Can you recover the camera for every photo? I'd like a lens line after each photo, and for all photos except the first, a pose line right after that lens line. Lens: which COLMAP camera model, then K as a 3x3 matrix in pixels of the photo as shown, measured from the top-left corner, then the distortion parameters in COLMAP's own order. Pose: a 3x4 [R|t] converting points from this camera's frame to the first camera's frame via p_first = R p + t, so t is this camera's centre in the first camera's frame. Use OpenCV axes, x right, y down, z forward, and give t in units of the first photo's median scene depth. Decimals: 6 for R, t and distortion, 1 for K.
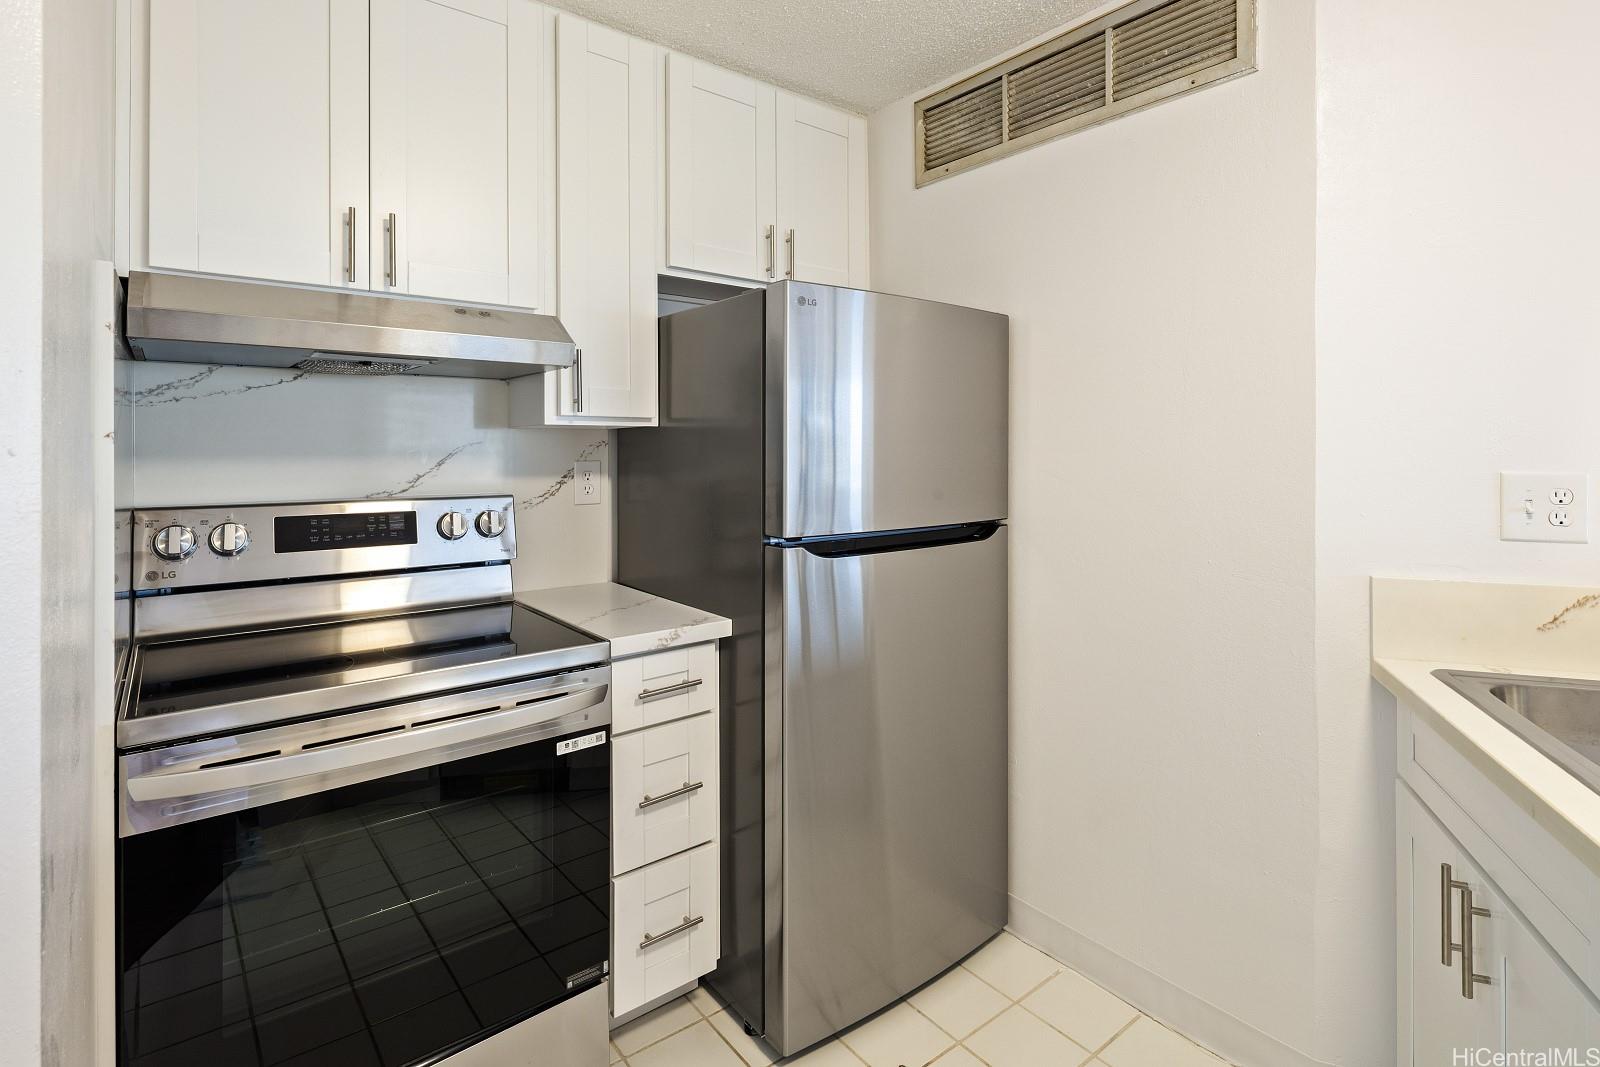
lens RADIAL K [[788.3, 0, 799.6], [0, 788.3, 444.4], [0, 0, 1]] dist [0.002924, -0.001043]
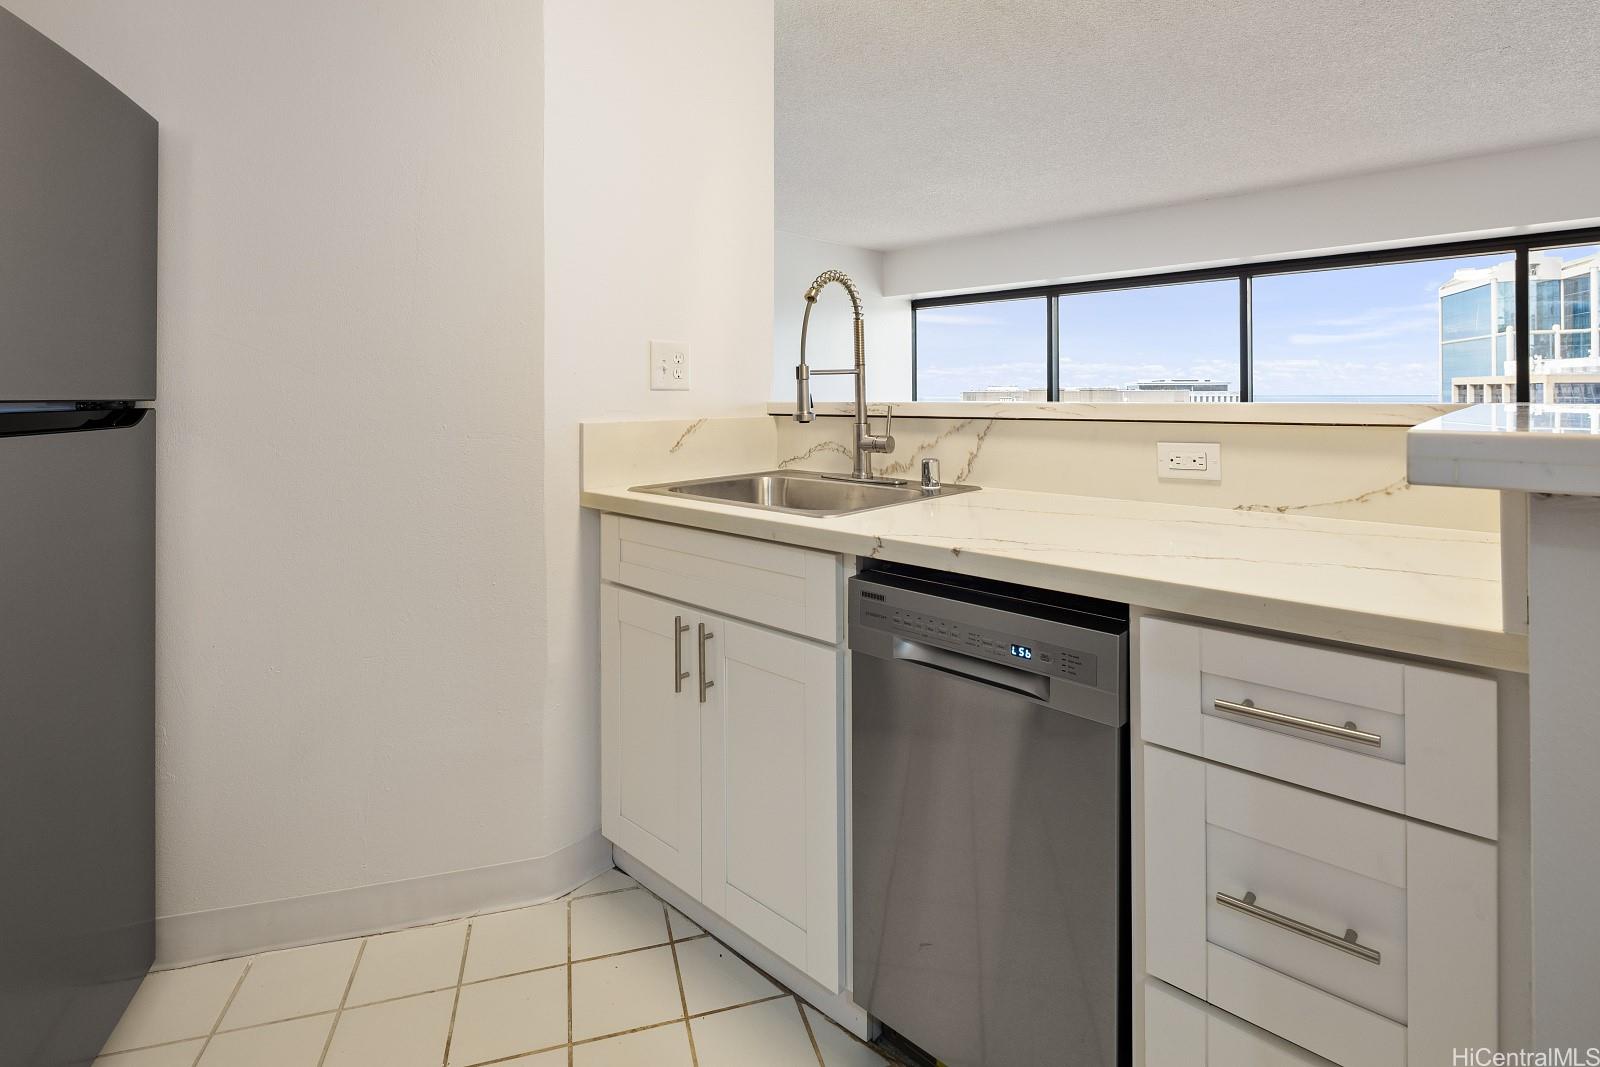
lens RADIAL K [[777.5, 0, 799.2], [0, 777.5, 389.3], [0, 0, 1]] dist [-0.001776, -0.001159]
pose [[0.365975, 0.006721, 0.930601, -0.214993], [0.001663, 0.999968, -0.007876, 0.105455], [-0.930623, 0.004430, 0.365951, 0.217726]]
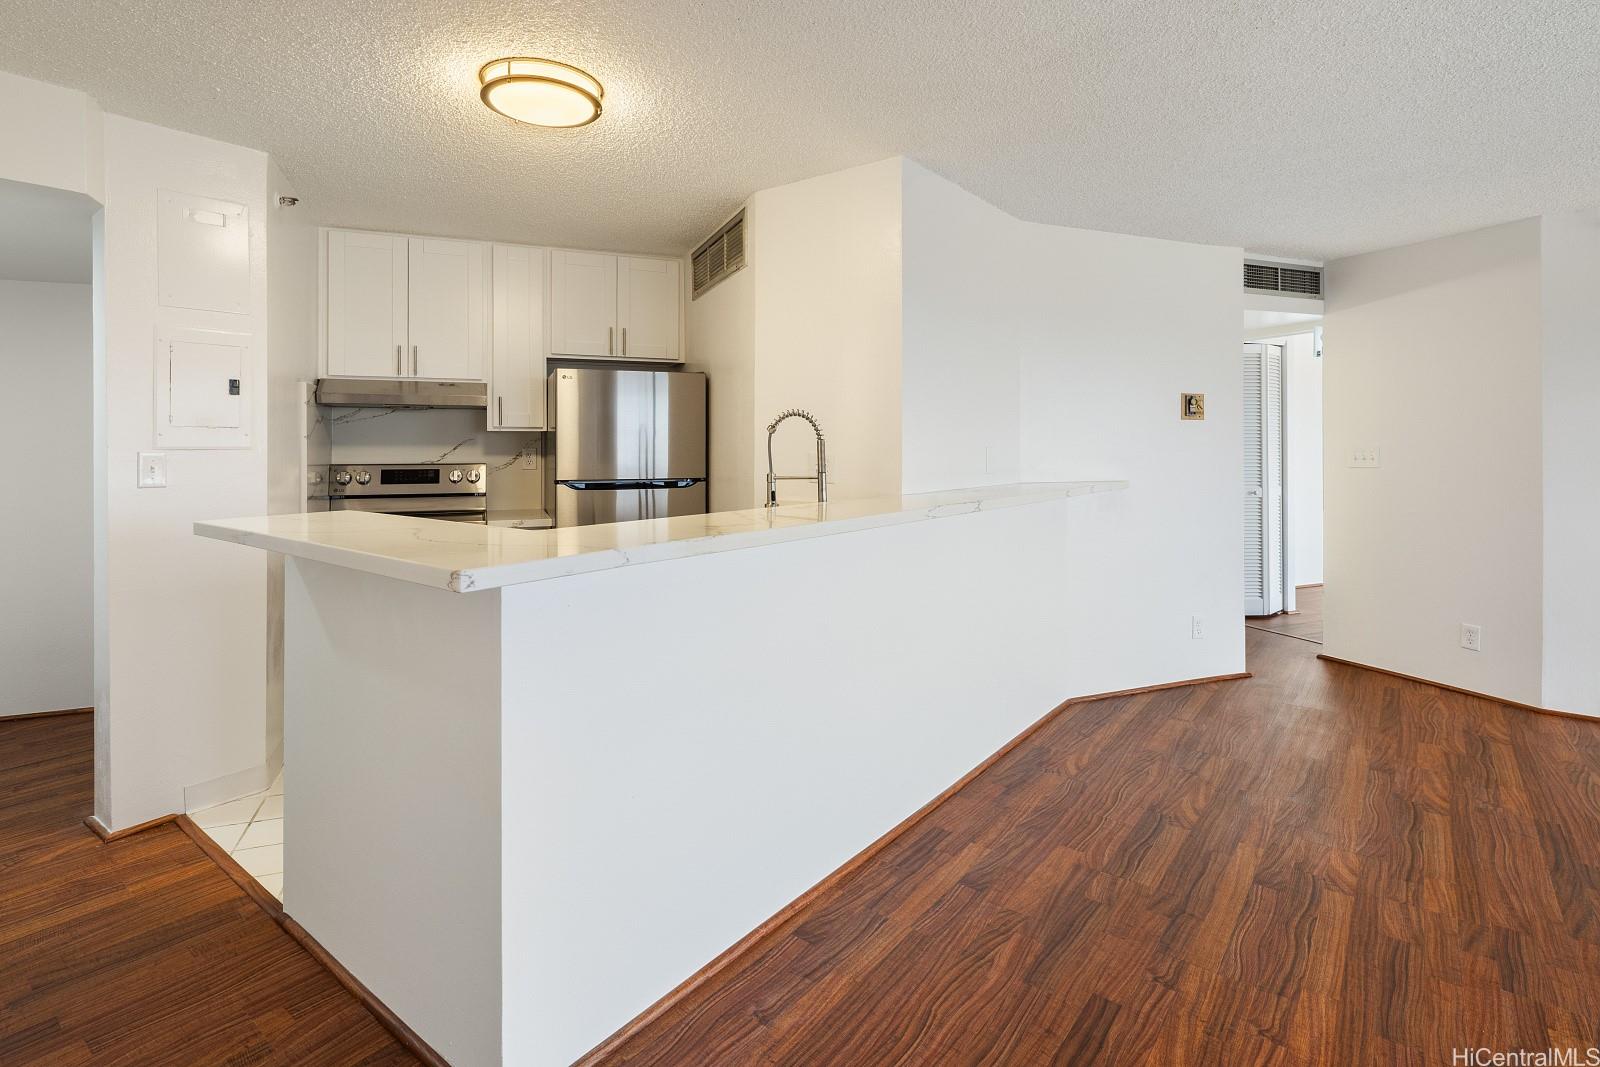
lens RADIAL K [[788.3, 0, 799.6], [0, 788.3, 444.4], [0, 0, 1]] dist [0.002924, -0.001043]
pose [[0.959842, 0.001215, -0.280538, 1.197060], [-0.000016, 0.999991, 0.004275, 0.003392], [0.280540, -0.004098, 0.959833, -0.928877]]
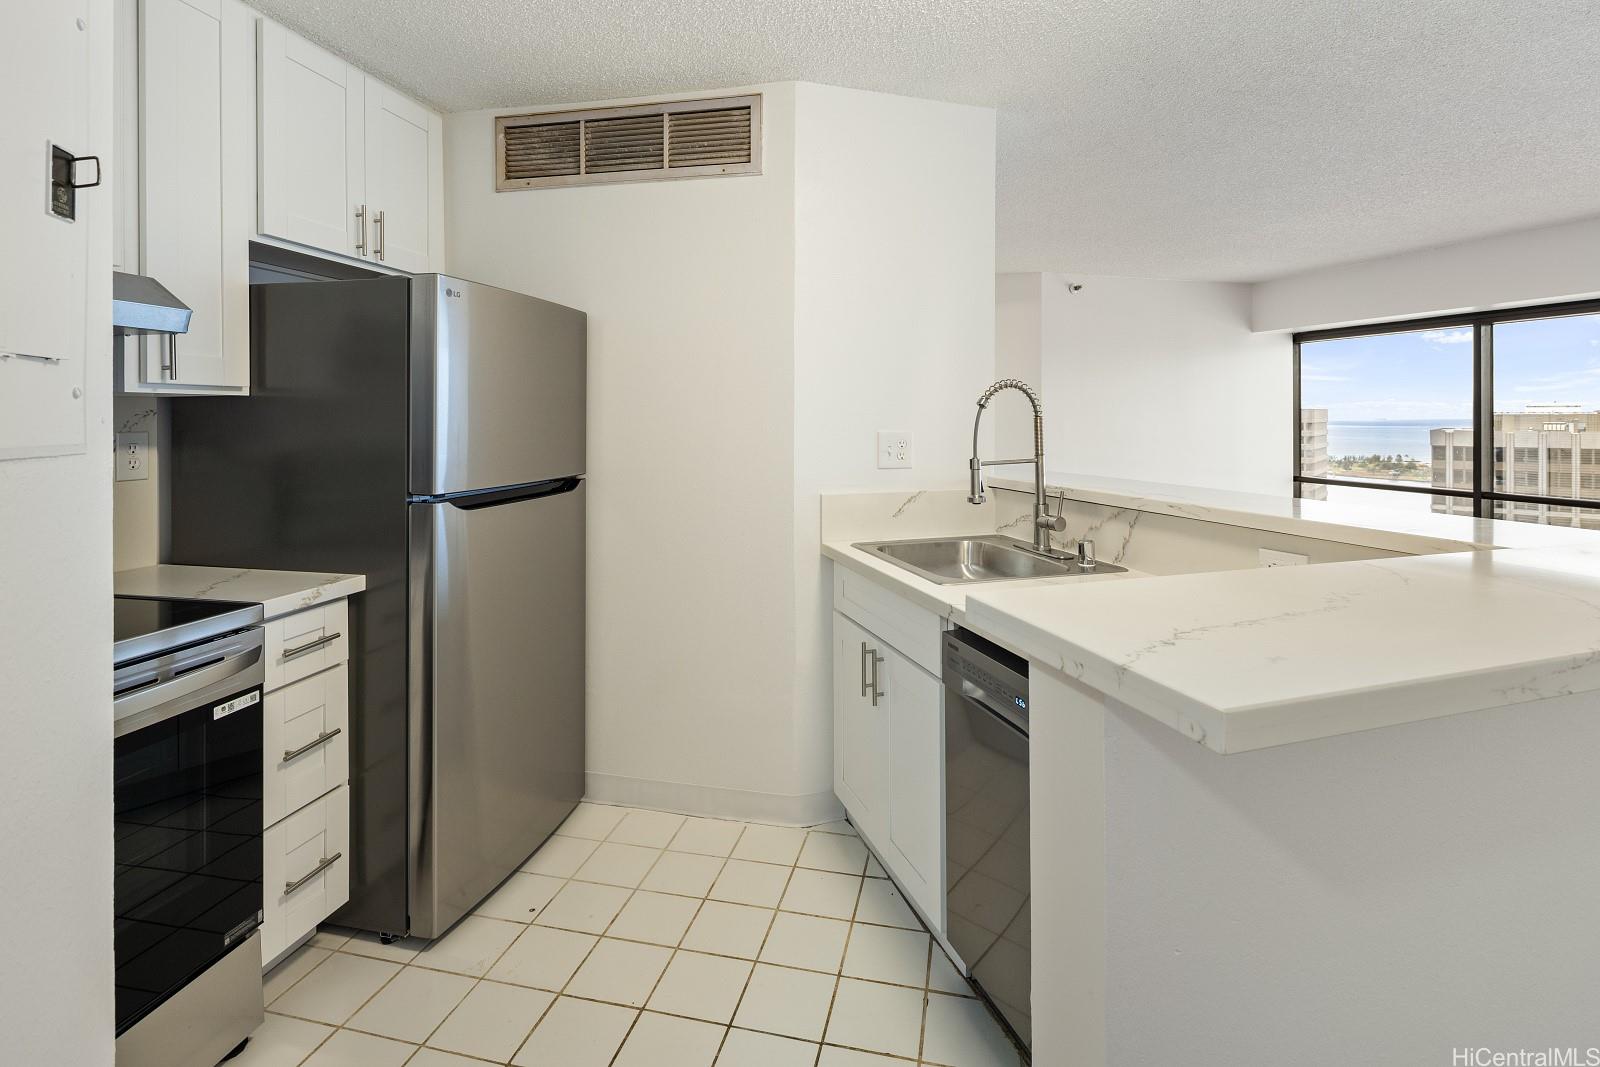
lens RADIAL K [[776.7, 0, 799.8], [0, 776.7, 413.8], [0, 0, 1]] dist [0.000269, -0.000457]
pose [[0.776592, 0.003628, 0.629993, -0.295843], [-0.002753, 0.999993, -0.002365, 0.000042], [-0.629997, 0.000102, 0.776597, -0.211650]]
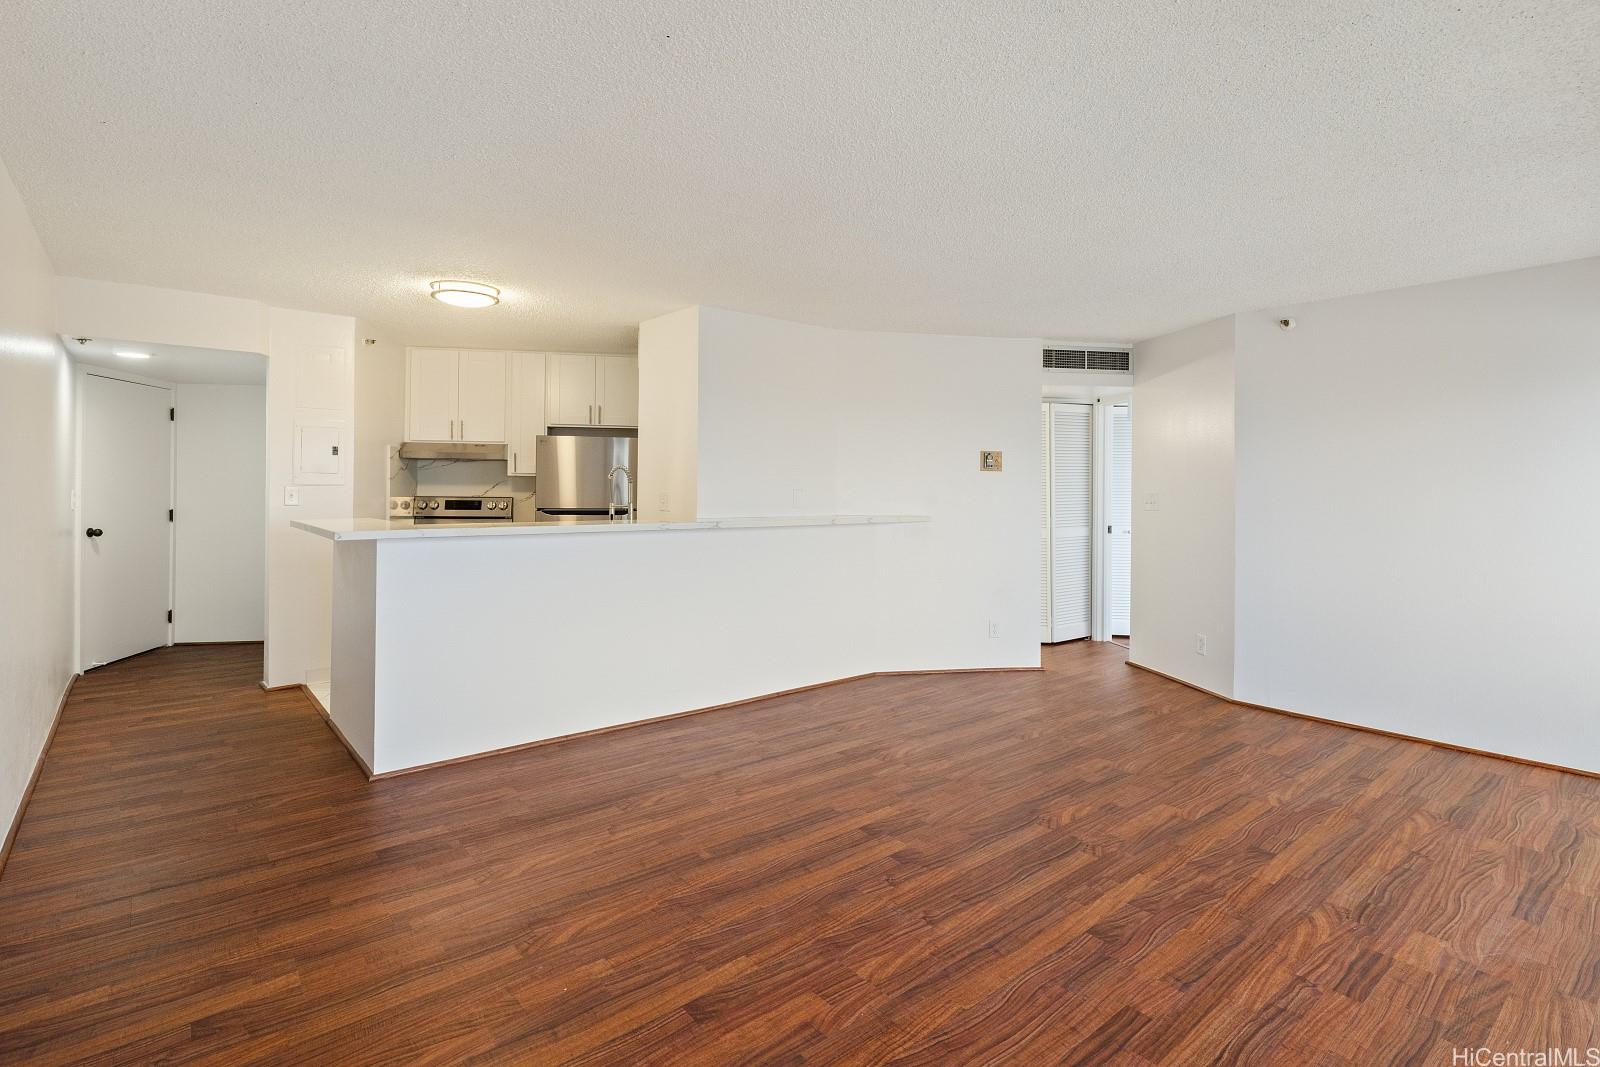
lens RADIAL K [[758.8, 0, 801.2], [0, 758.8, 488.1], [0, 0, 1]] dist [0.011002, 0.000059]
pose [[0.894027, 0.008195, -0.447939, 2.357037], [-0.007154, 0.999966, 0.004016, 0.006856], [0.447957, -0.000386, 0.894055, -1.412354]]
